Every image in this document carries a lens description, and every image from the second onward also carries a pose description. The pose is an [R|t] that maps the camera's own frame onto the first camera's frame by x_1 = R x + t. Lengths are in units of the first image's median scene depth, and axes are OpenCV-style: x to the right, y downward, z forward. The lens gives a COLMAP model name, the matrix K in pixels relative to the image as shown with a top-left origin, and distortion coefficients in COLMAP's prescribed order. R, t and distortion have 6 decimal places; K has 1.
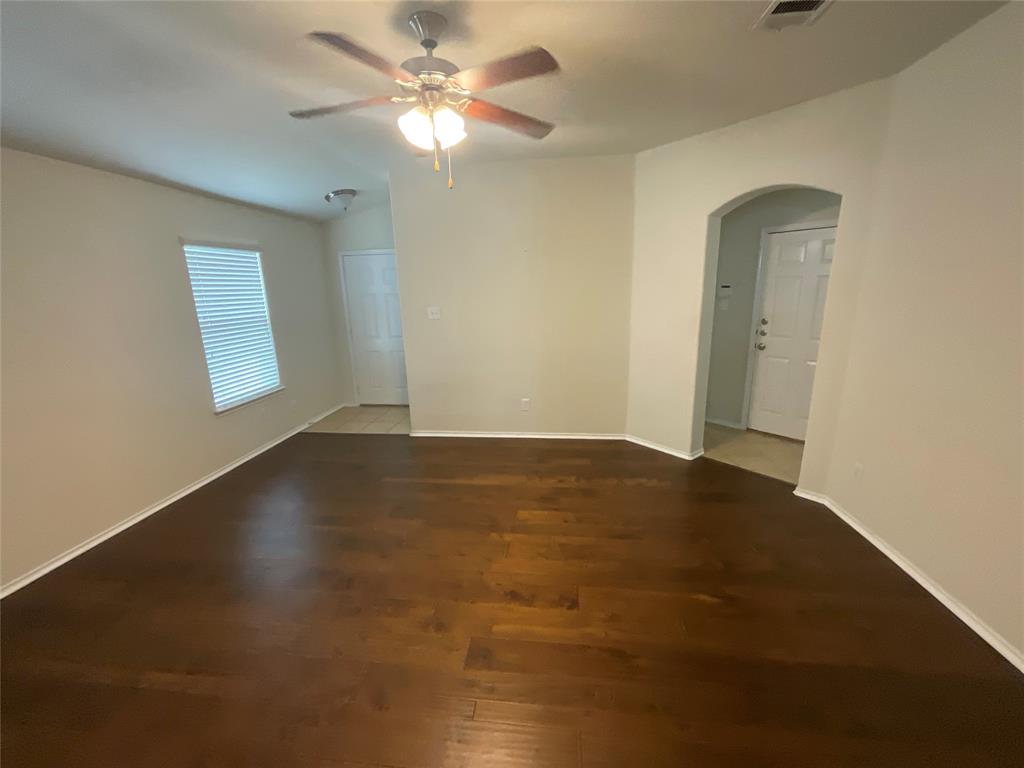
lens RADIAL K [[413.5, 0, 515.1], [0, 413.5, 380.2], [0, 0, 1]] dist [0.001628, 0.000608]
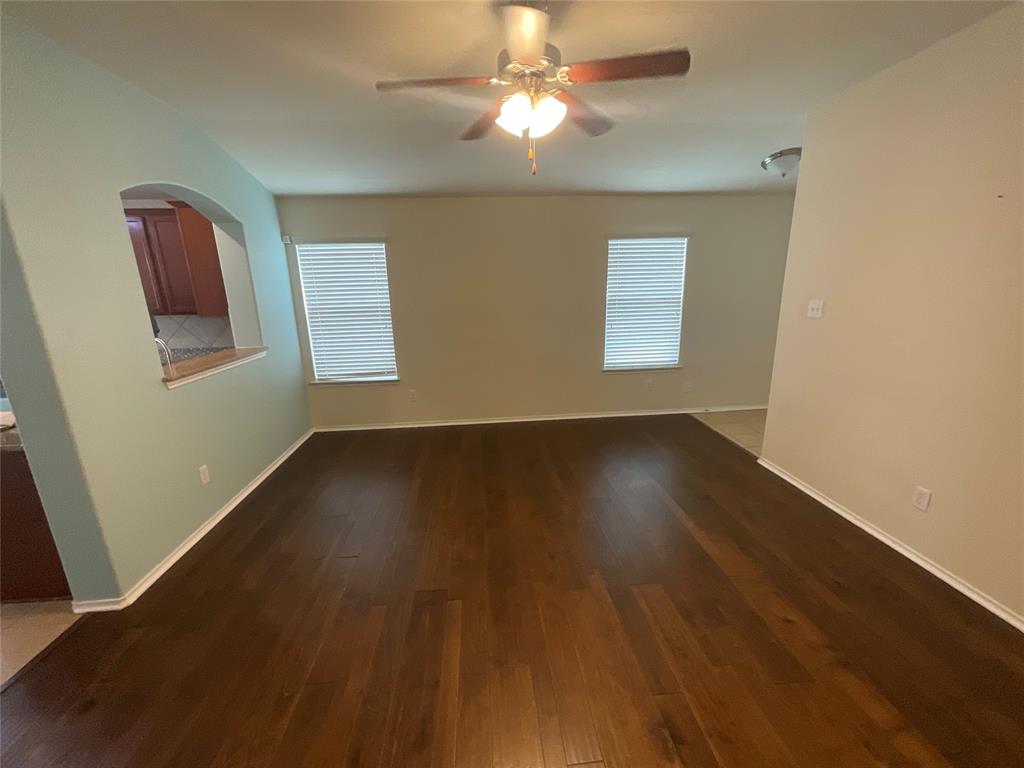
lens RADIAL K [[413.5, 0, 513.3], [0, 413.5, 386.5], [0, 0, 1]] dist [0.001628, 0.000608]
pose [[0.201768, 0.263651, -0.943280, 0.389262], [-0.200181, 0.953859, 0.223789, -0.092319], [0.958758, 0.143673, 0.245236, 0.364307]]
